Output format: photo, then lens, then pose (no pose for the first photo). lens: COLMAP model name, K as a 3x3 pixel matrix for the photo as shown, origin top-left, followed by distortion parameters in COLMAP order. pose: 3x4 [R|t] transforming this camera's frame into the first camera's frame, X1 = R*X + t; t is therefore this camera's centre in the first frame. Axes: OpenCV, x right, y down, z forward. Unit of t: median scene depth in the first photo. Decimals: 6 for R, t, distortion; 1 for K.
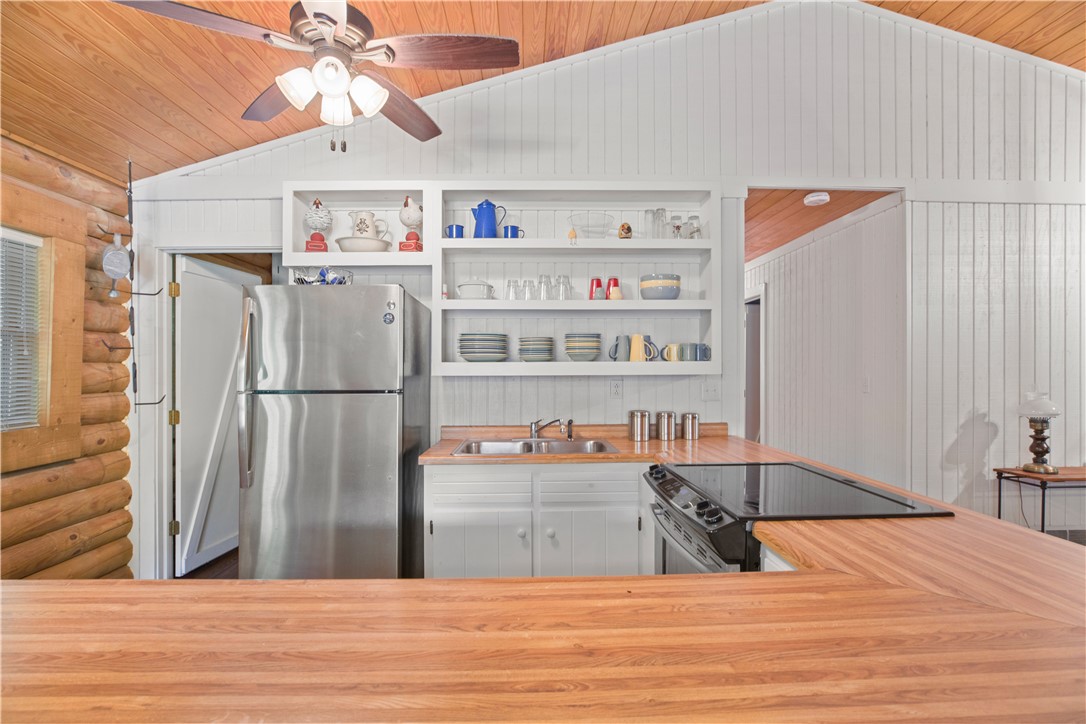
lens RADIAL K [[503.5, 0, 535.5], [0, 503.5, 369.7], [0, 0, 1]] dist [-0.026417, 0.002782]
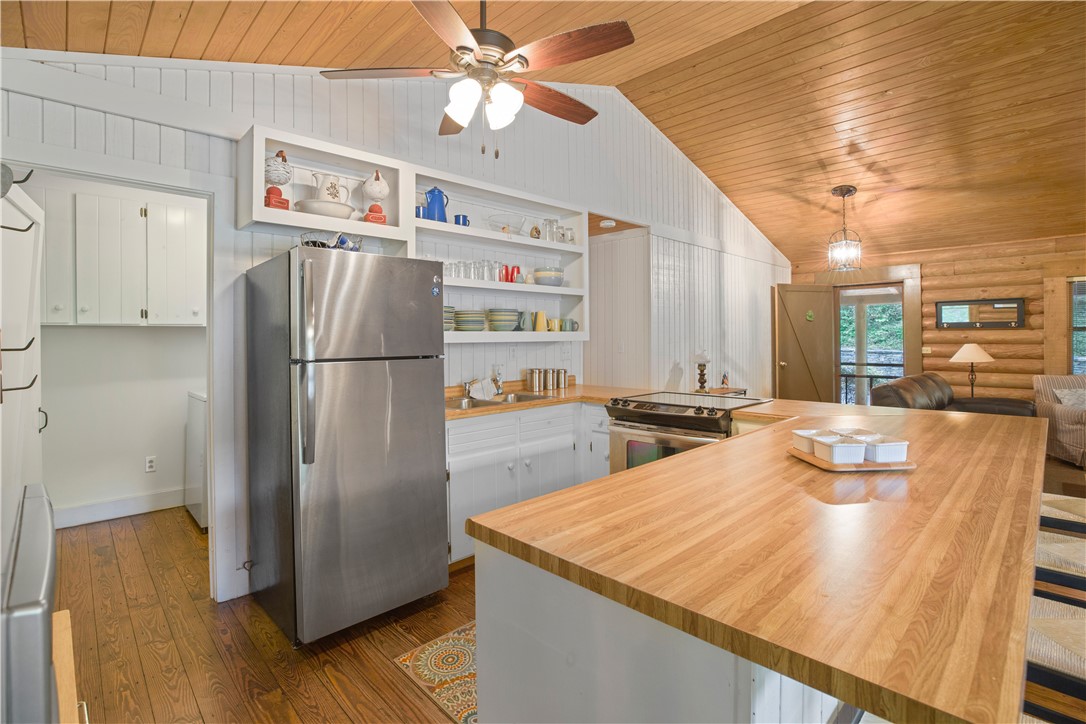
lens RADIAL K [[503.5, 0, 532.0], [0, 503.5, 322.9], [0, 0, 1]] dist [-0.026417, 0.002782]
pose [[0.750620, 0.016563, 0.660527, -0.681392], [0.001527, 0.999640, -0.026801, -0.003585], [-0.660733, 0.021126, 0.750324, 0.018983]]
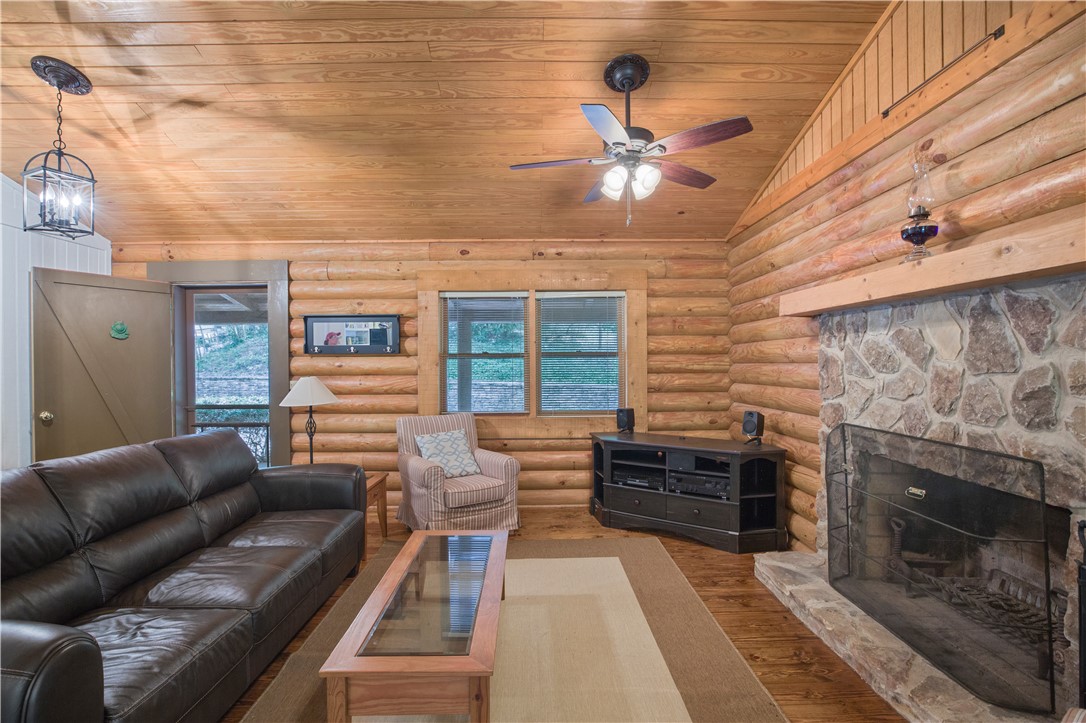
lens RADIAL K [[503.5, 0, 537.4], [0, 503.5, 362.1], [0, 0, 1]] dist [-0.026417, 0.002782]
pose [[0.029864, 0.005188, 0.999540, 0.579139], [0.006478, 0.999965, -0.005384, 0.002906], [-0.999533, 0.006636, 0.029830, -0.289027]]
